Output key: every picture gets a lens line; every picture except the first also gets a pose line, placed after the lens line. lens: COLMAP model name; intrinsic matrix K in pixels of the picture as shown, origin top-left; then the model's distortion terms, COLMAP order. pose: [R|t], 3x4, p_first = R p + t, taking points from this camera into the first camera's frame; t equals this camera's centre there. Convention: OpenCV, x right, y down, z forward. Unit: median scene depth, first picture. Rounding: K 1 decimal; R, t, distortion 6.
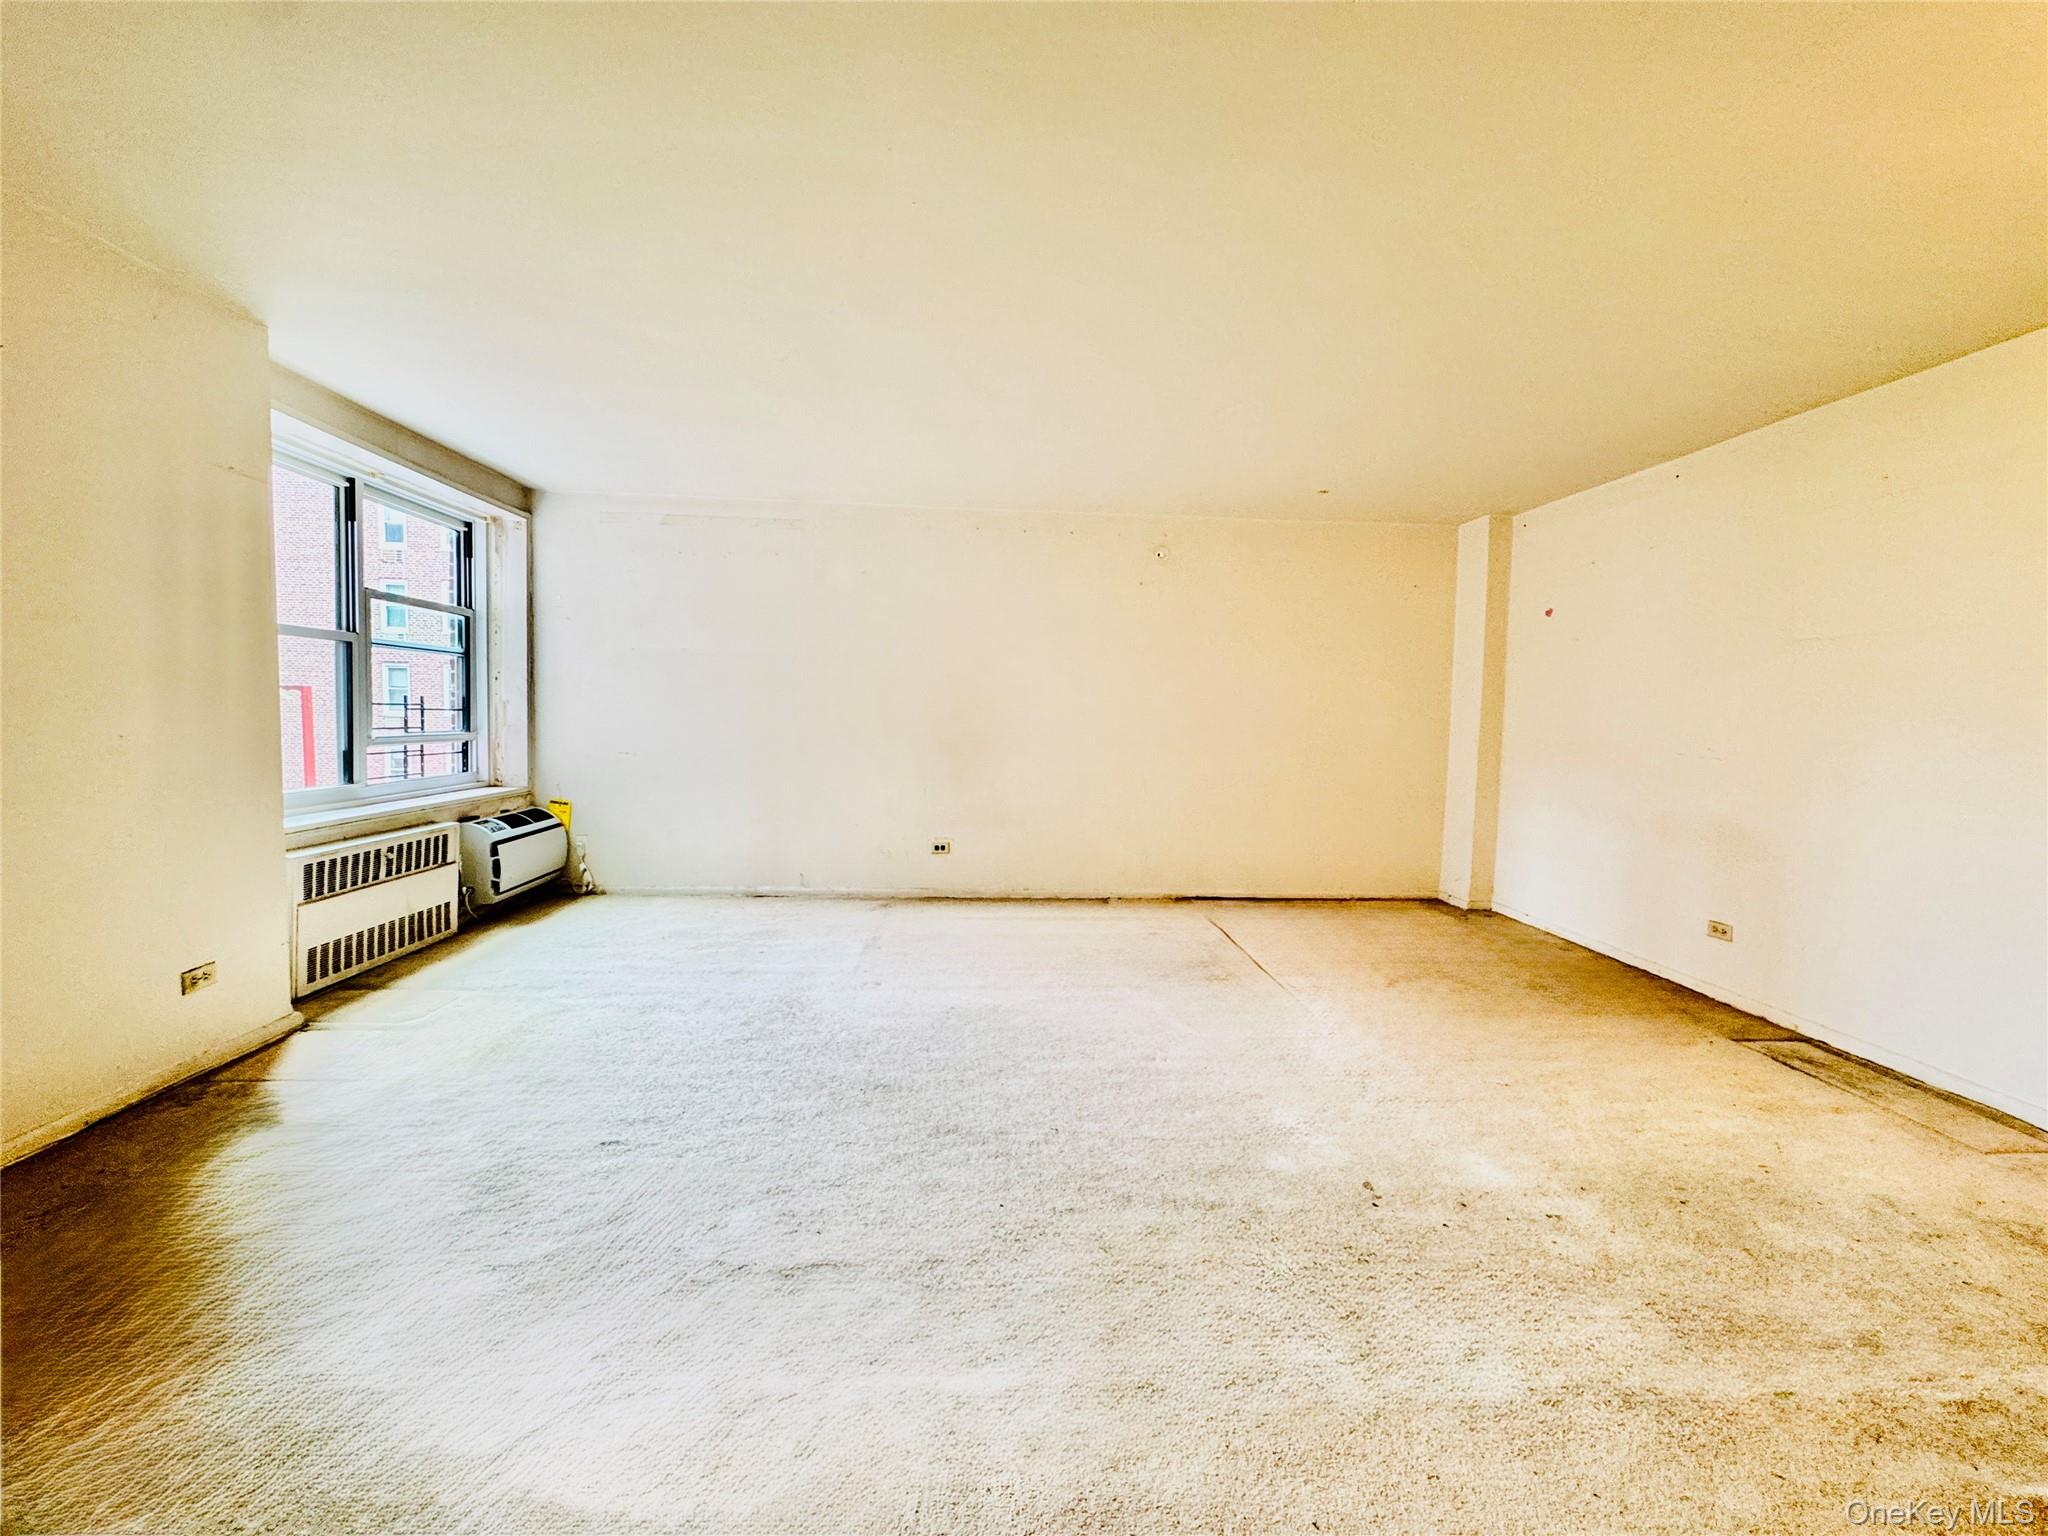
lens RADIAL K [[827.6, 0, 1025.0], [0, 827.6, 757.5], [0, 0, 1]] dist [0.000384, 0.000019]
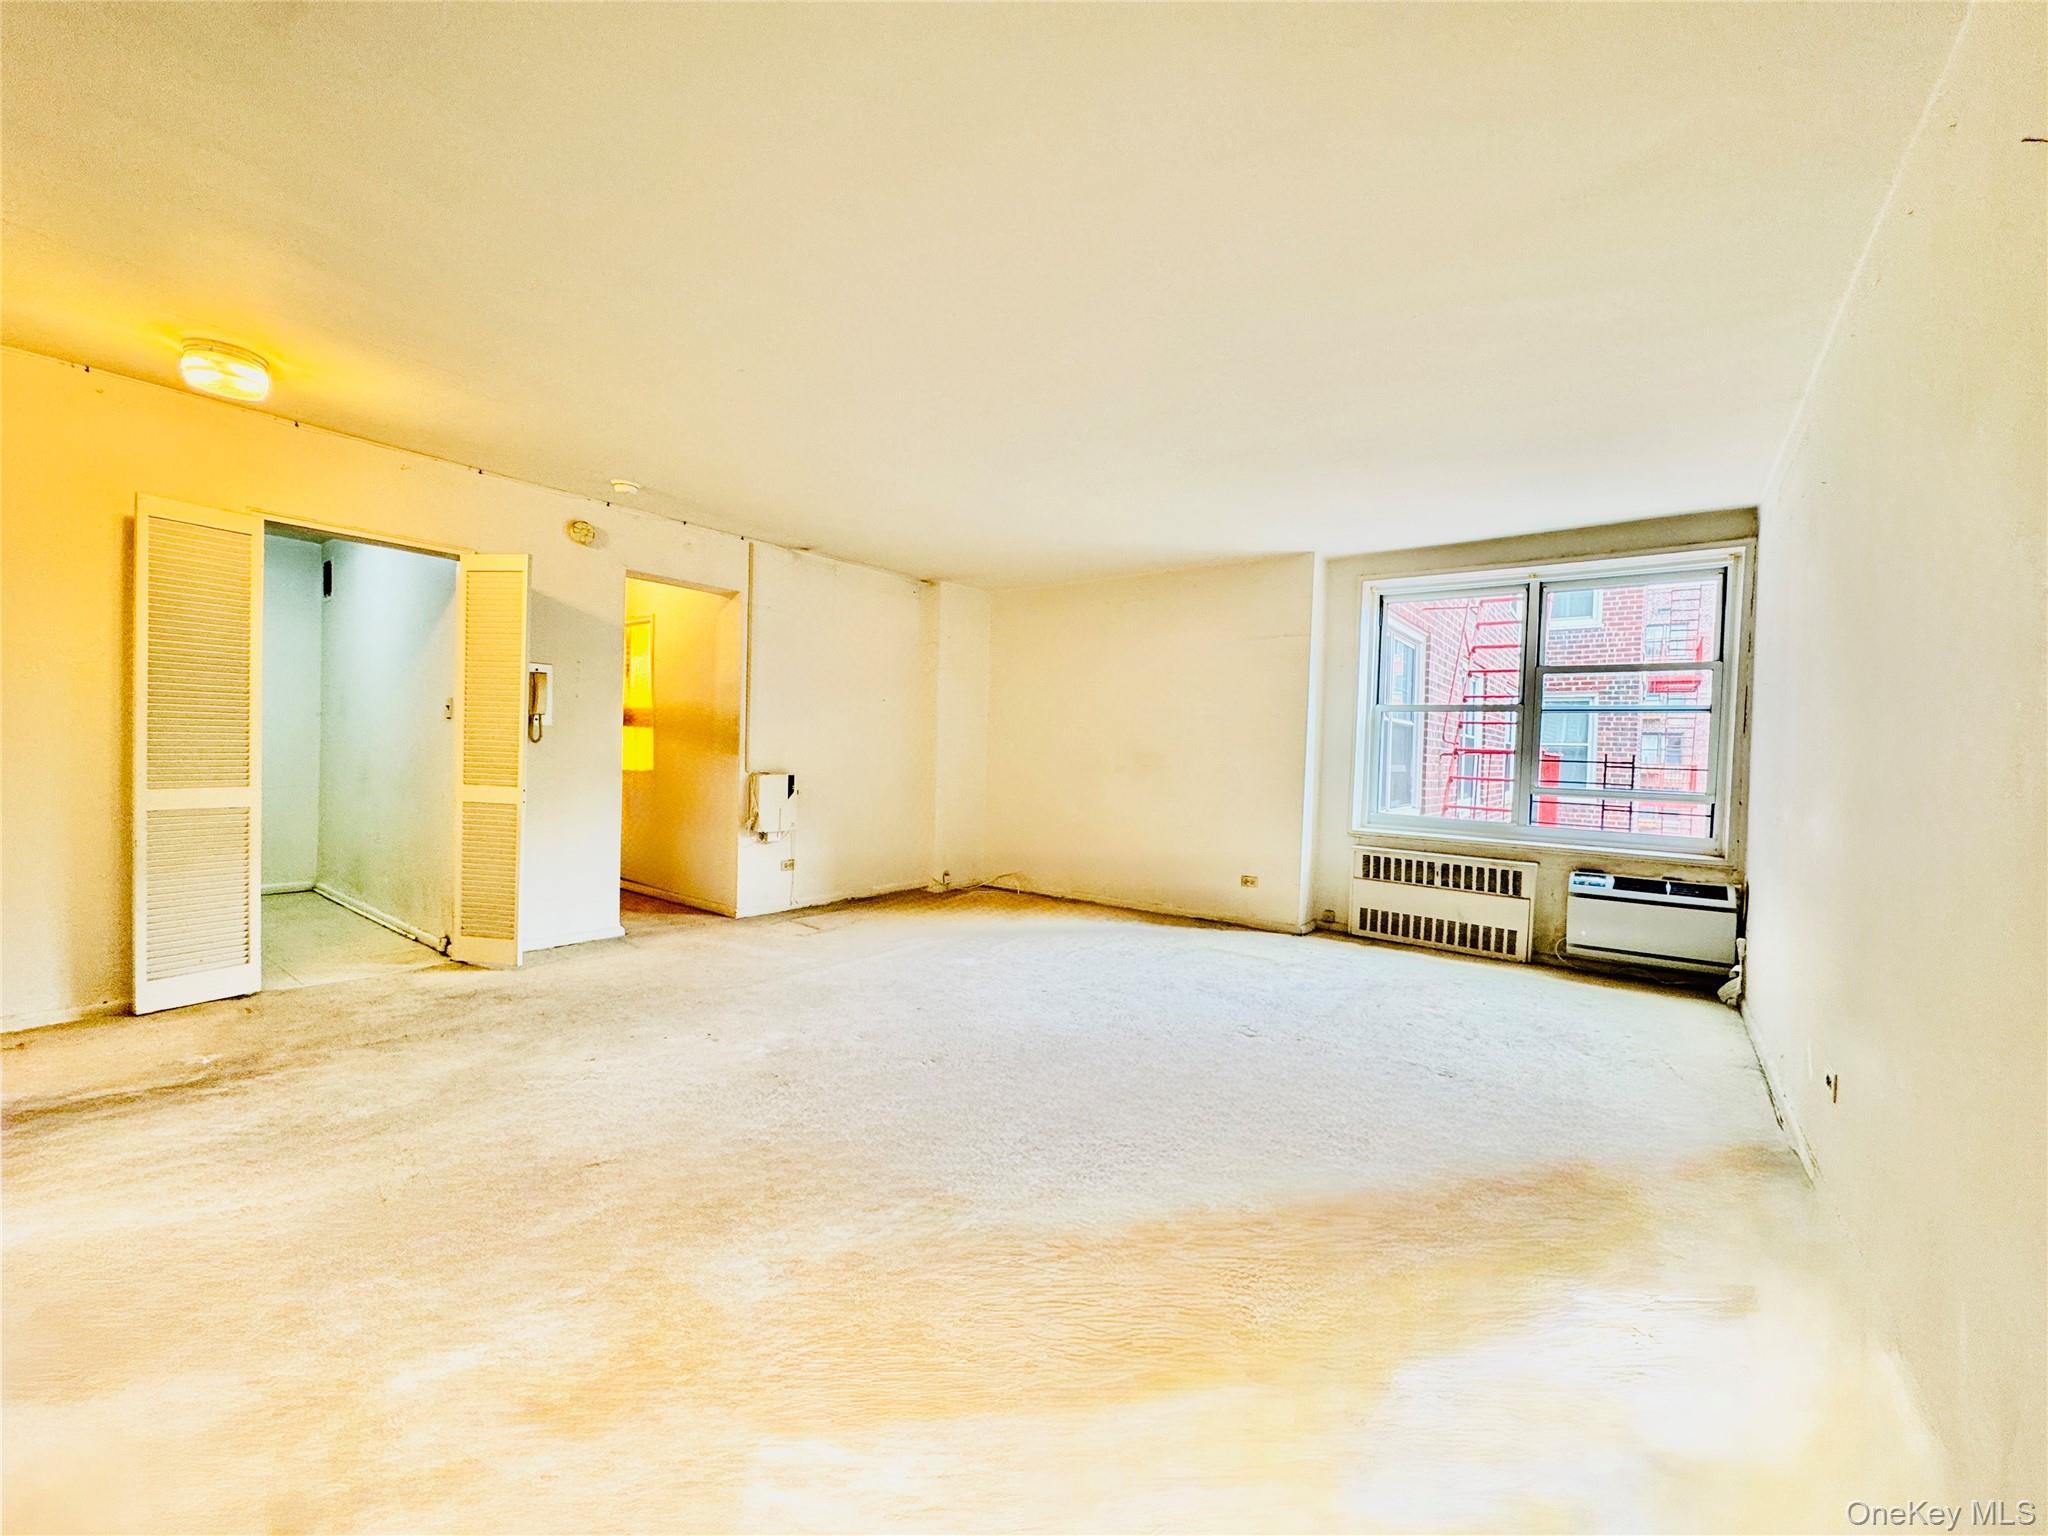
lens RADIAL K [[827.6, 0, 1025.7], [0, 827.6, 767.0], [0, 0, 1]] dist [0.000384, 0.000019]
pose [[-0.641396, -0.015975, -0.767043, 0.657500], [-0.085809, 0.995004, 0.051030, -0.054547], [0.762396, 0.098550, -0.639563, 1.267721]]
